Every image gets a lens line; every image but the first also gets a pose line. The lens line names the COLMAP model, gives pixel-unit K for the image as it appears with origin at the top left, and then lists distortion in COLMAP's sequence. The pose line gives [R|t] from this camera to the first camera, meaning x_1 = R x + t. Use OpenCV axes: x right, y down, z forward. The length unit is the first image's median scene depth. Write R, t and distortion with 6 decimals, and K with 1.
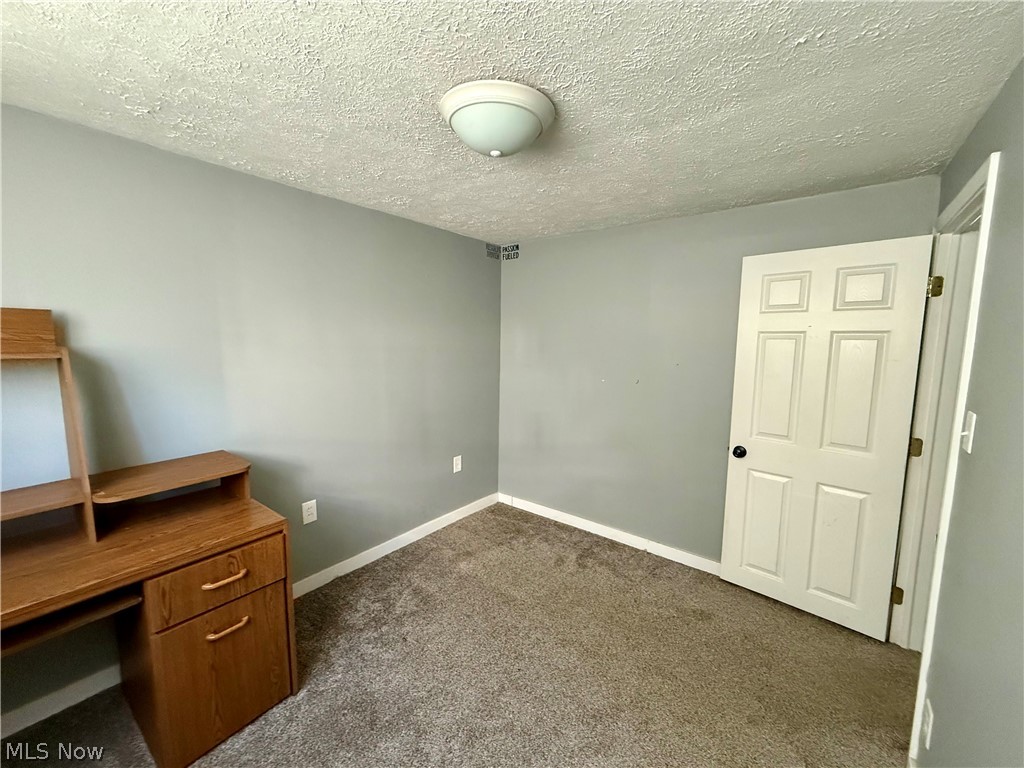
lens RADIAL K [[408.1, 0, 508.7], [0, 408.1, 383.8], [0, 0, 1]] dist [-0.000613, 0.000104]
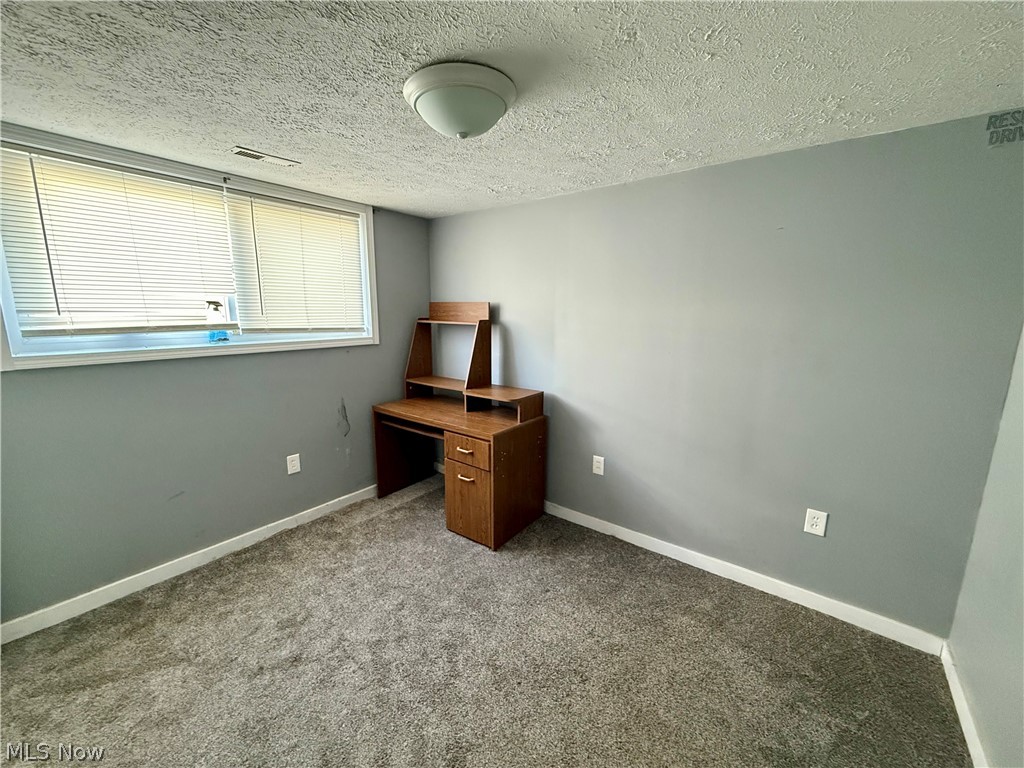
lens RADIAL K [[408.1, 0, 508.7], [0, 408.1, 383.8], [0, 0, 1]] dist [-0.000613, 0.000104]
pose [[0.002145, 0.166003, -0.986123, 0.642452], [-0.122665, 0.978722, 0.164491, -0.080620], [0.992446, 0.120610, 0.022462, 0.690688]]
